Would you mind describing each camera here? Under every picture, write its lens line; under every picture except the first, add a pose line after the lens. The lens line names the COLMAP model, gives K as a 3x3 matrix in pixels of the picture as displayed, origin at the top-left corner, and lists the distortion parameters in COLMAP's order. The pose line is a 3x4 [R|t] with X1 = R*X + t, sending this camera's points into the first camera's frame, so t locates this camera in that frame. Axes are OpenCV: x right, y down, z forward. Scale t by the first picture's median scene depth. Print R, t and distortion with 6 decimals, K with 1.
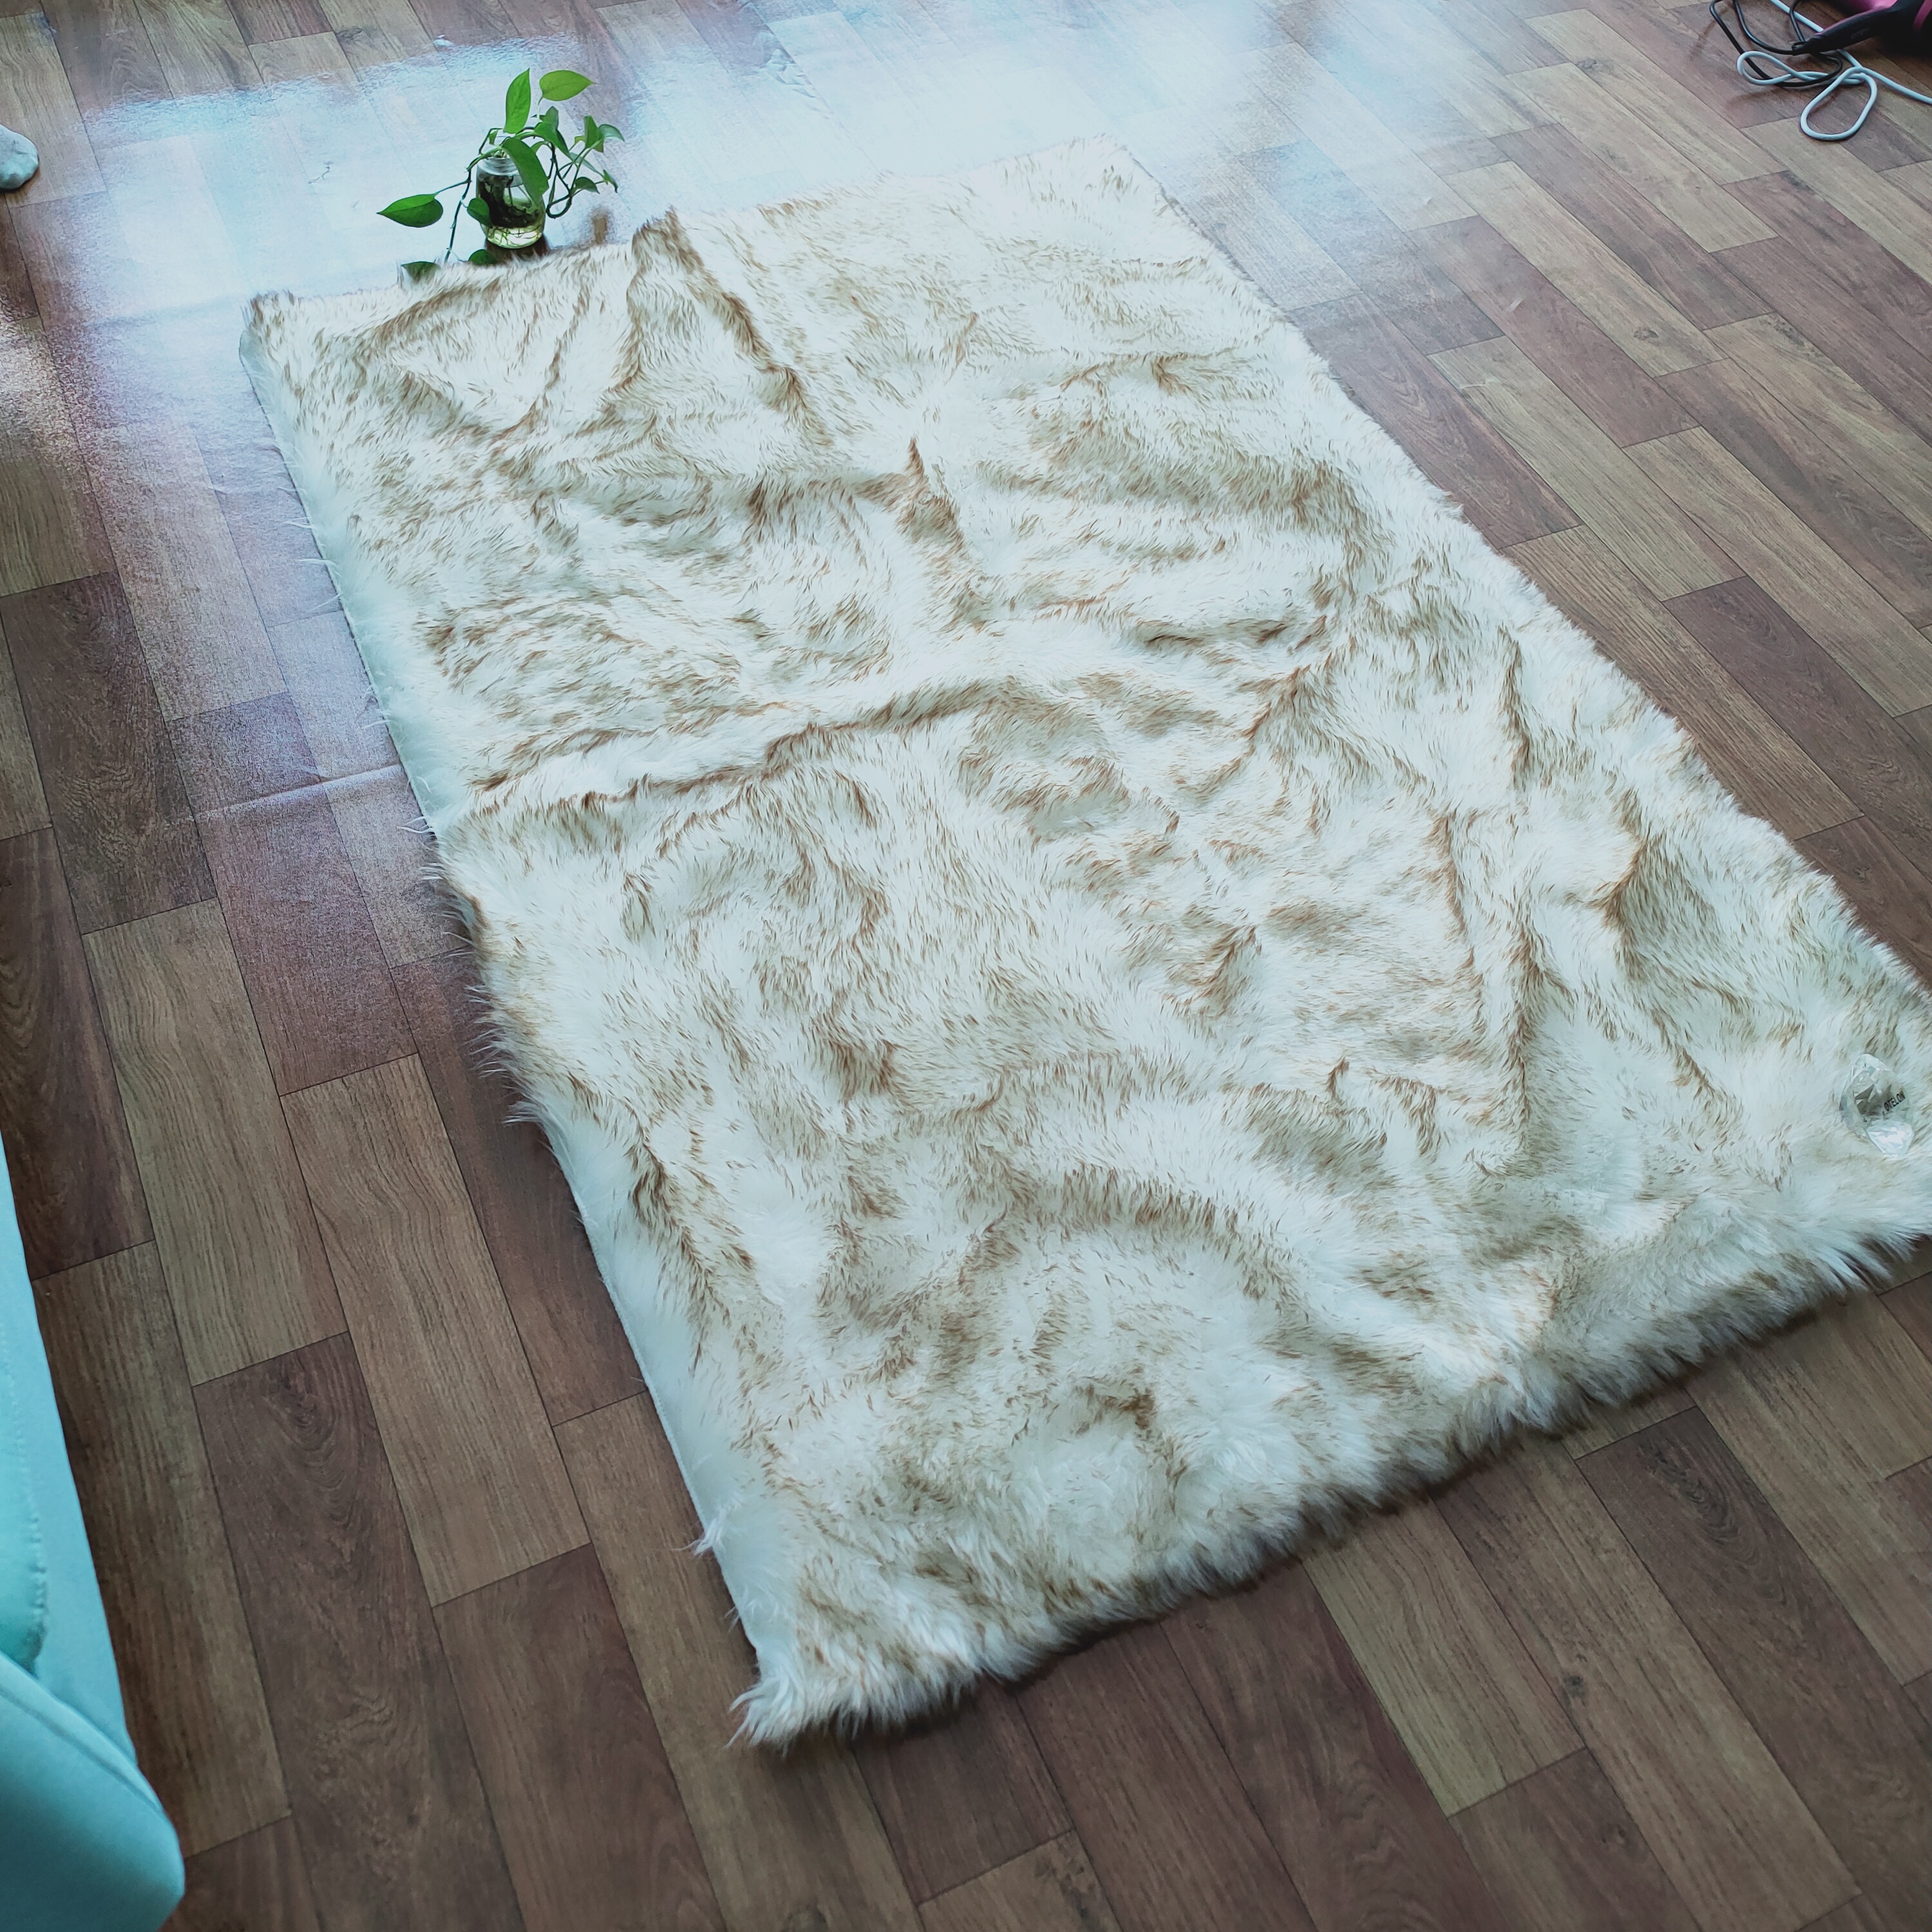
lens RADIAL K [[1986.3, 0, 972.8], [0, 1986.3, 938.6], [0, 0, 1]] dist [0.086852, -0.154792]
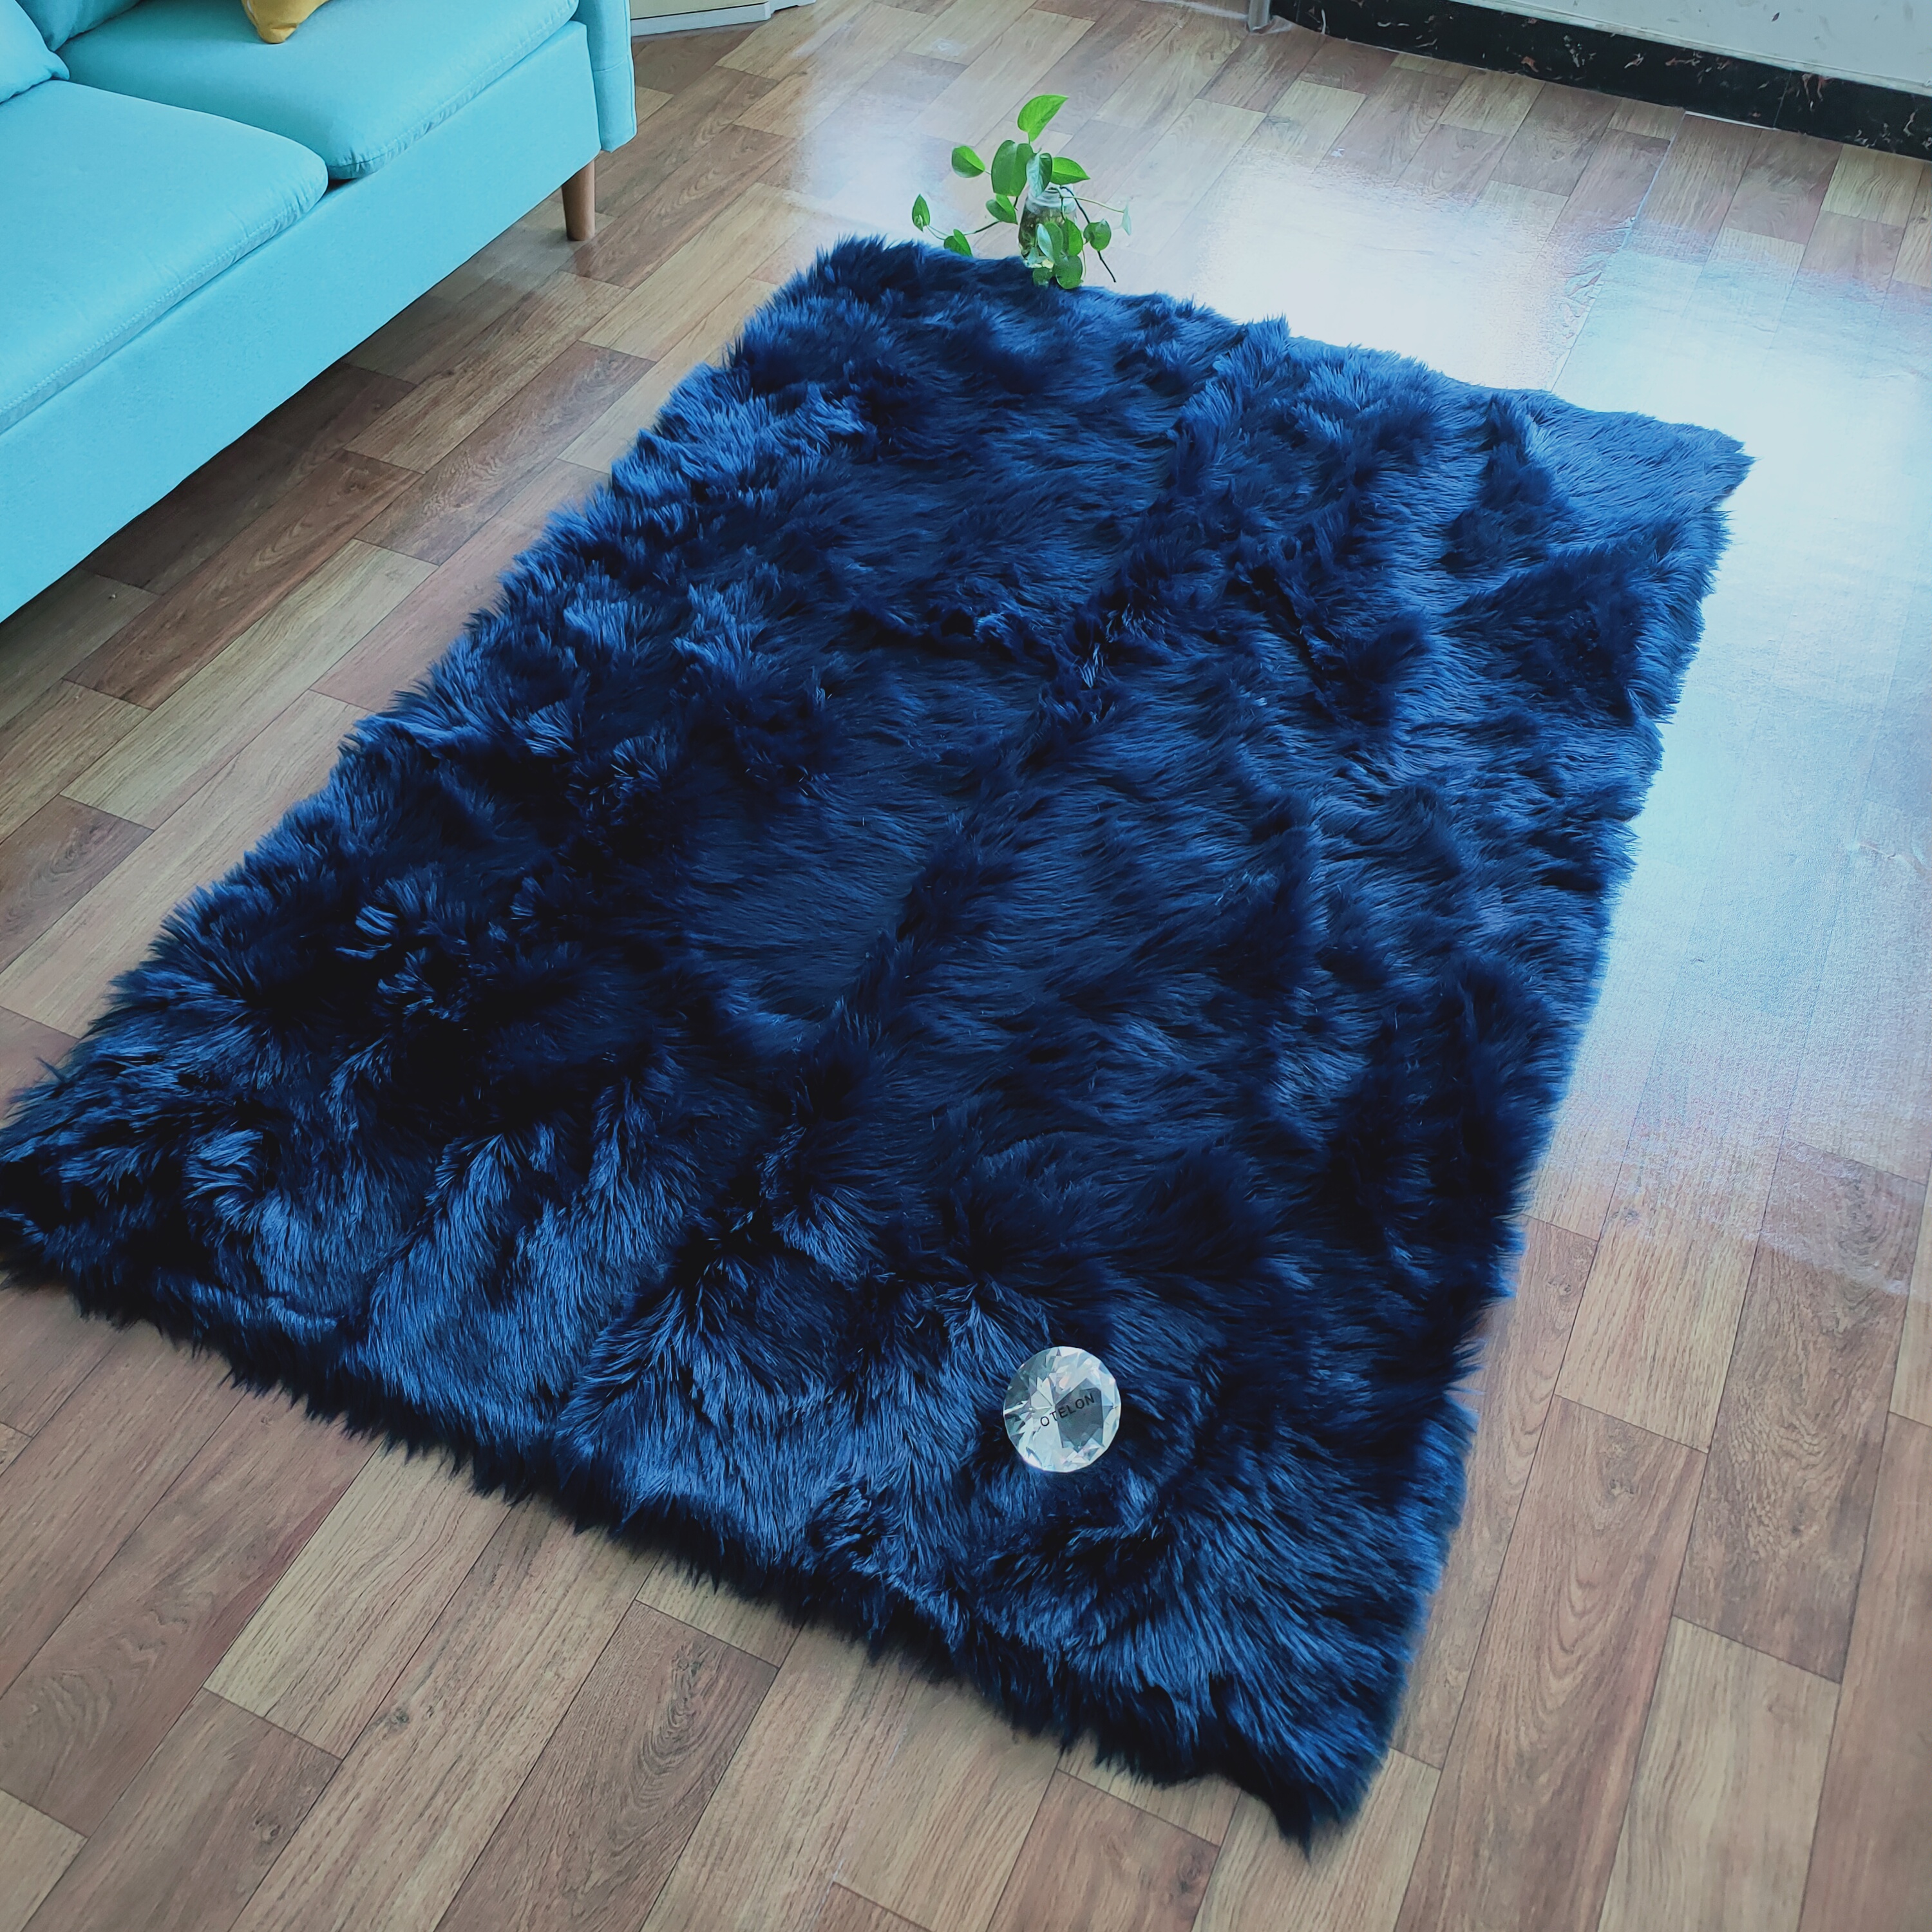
lens RADIAL K [[1986.3, 0, 972.8], [0, 1986.3, 938.6], [0, 0, 1]] dist [0.086852, -0.154792]
pose [[0.649063, 0.529417, -0.546292, 0.547296], [-0.584325, 0.806777, 0.087605, -0.116957], [0.487116, 0.262351, 0.833001, 0.163448]]
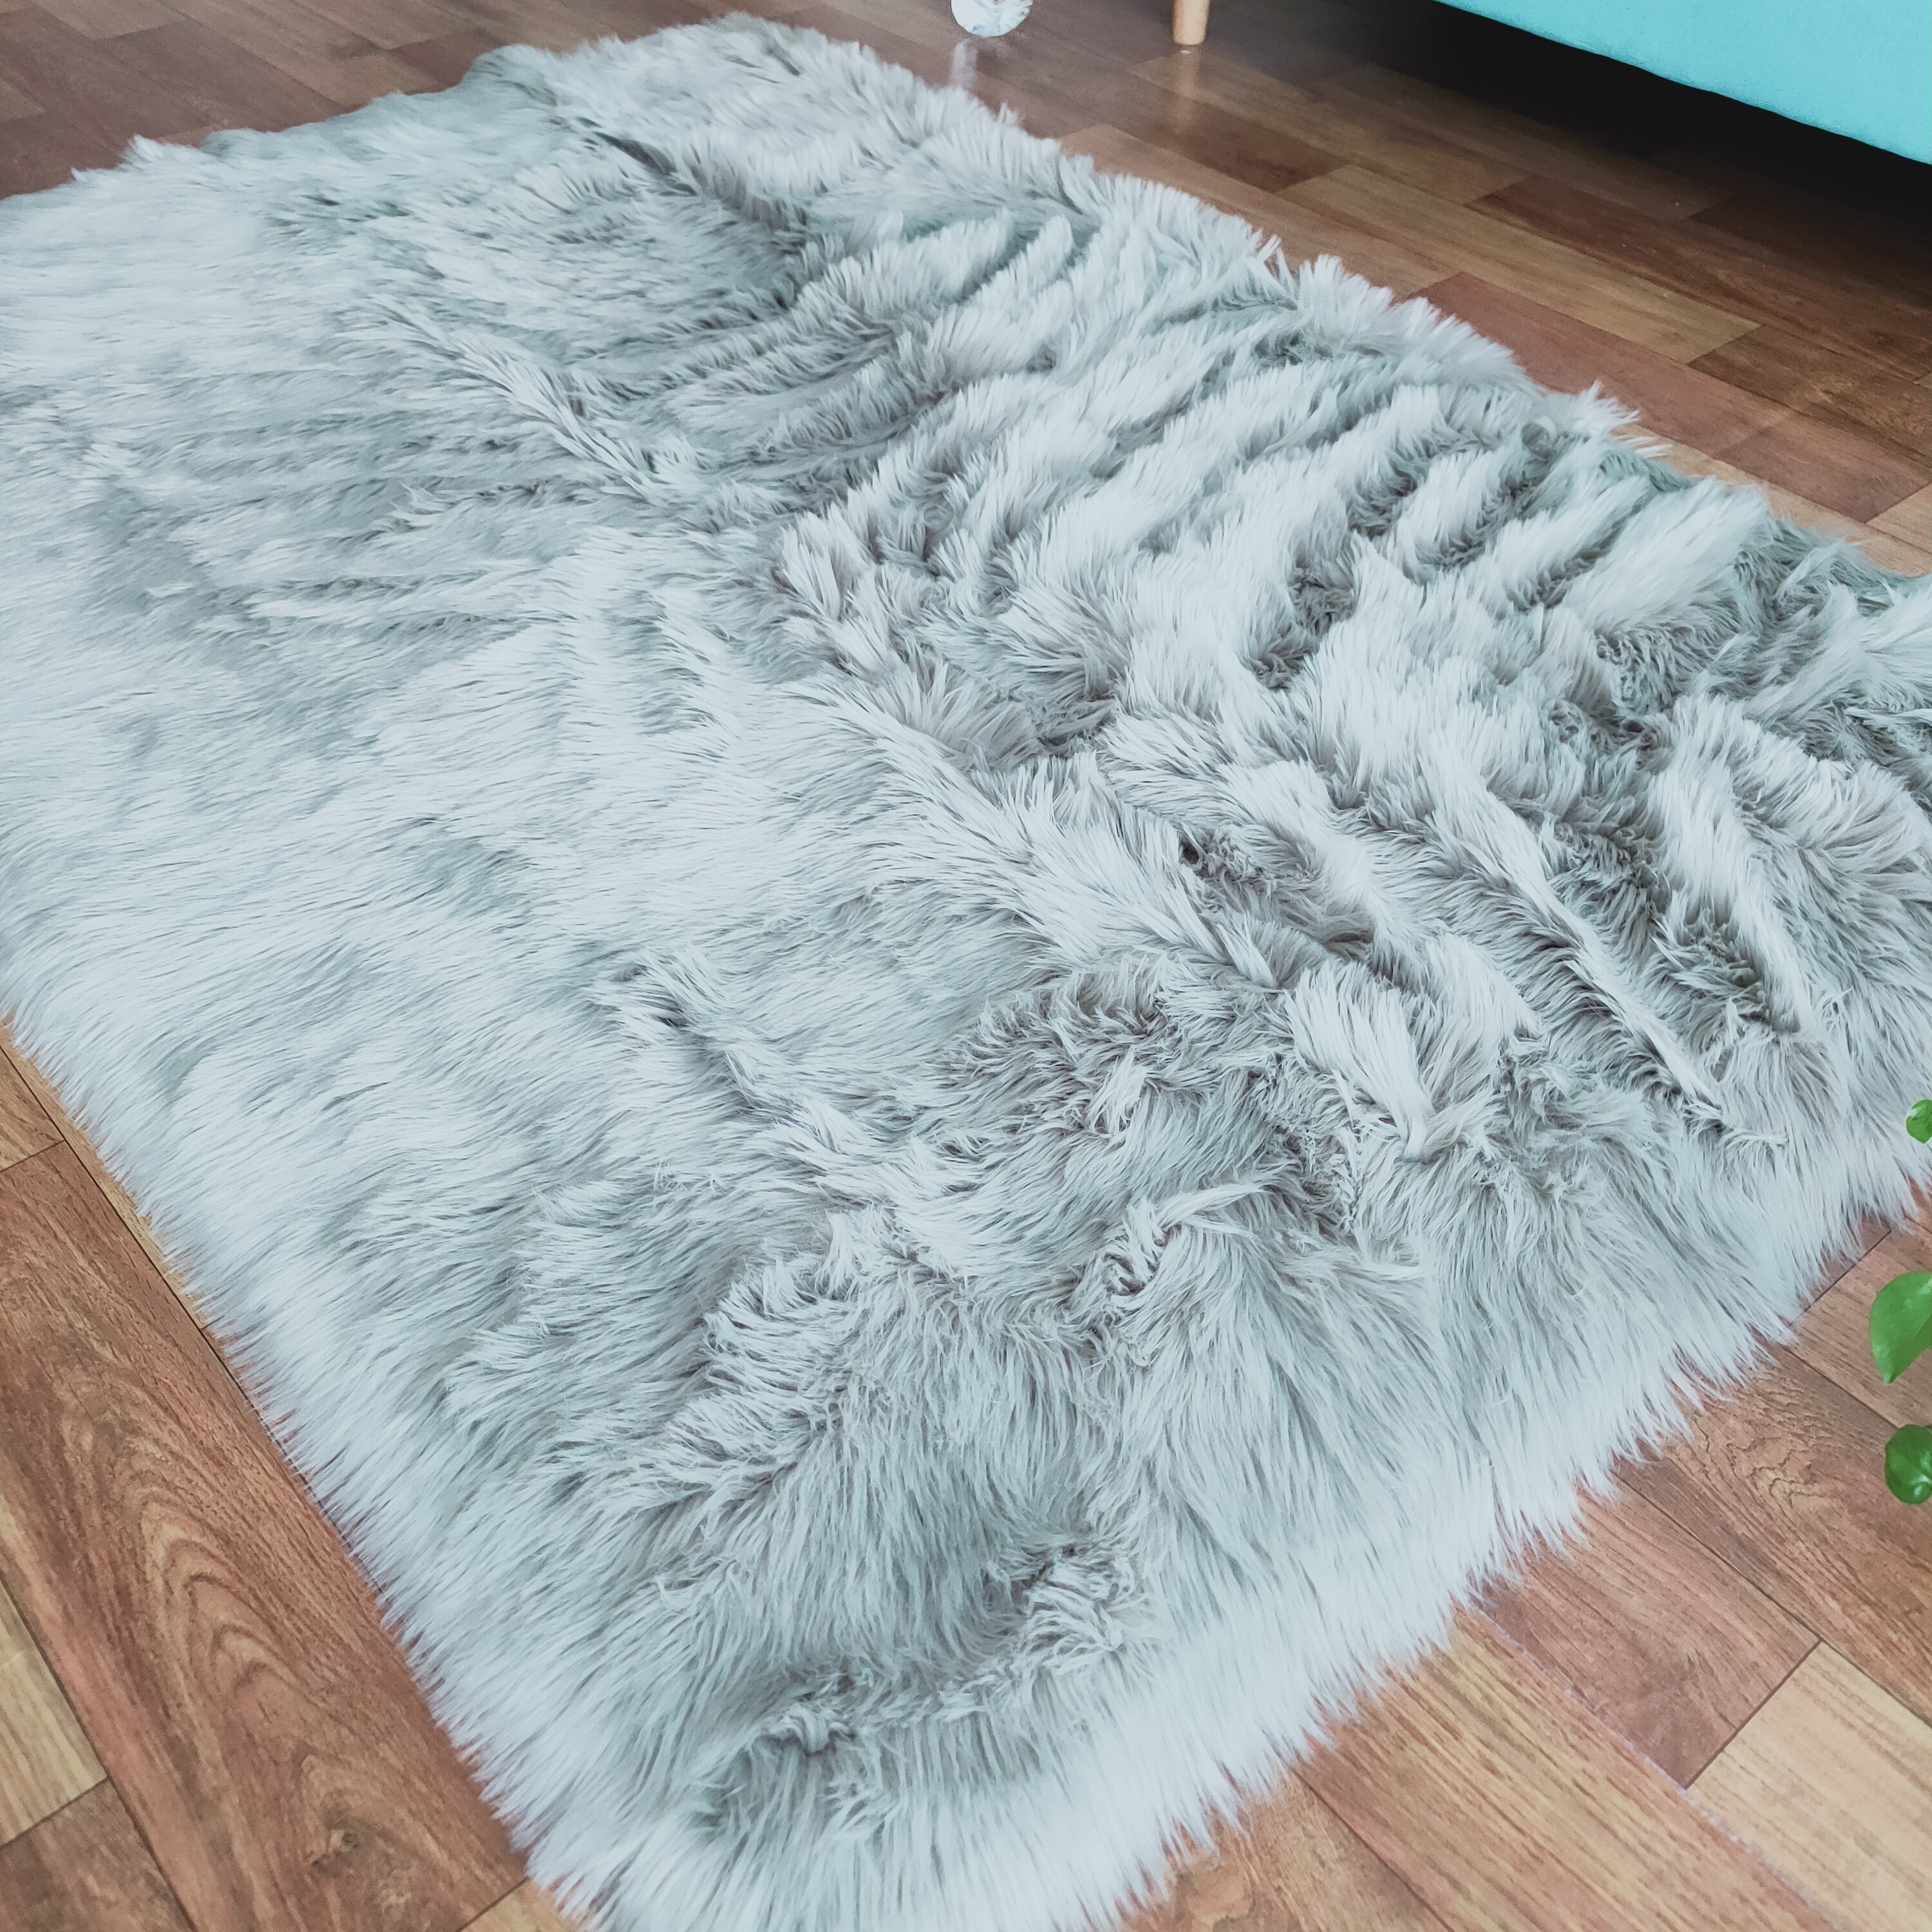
lens RADIAL K [[1989.6, 0, 973.3], [0, 1989.6, 953.4], [0, 0, 1]] dist [0.095877, -0.173099]
pose [[-0.959052, 0.135408, -0.248764, 0.182169], [-0.256593, -0.043532, 0.965539, -0.733494], [0.119913, 0.989833, 0.076495, 0.998158]]
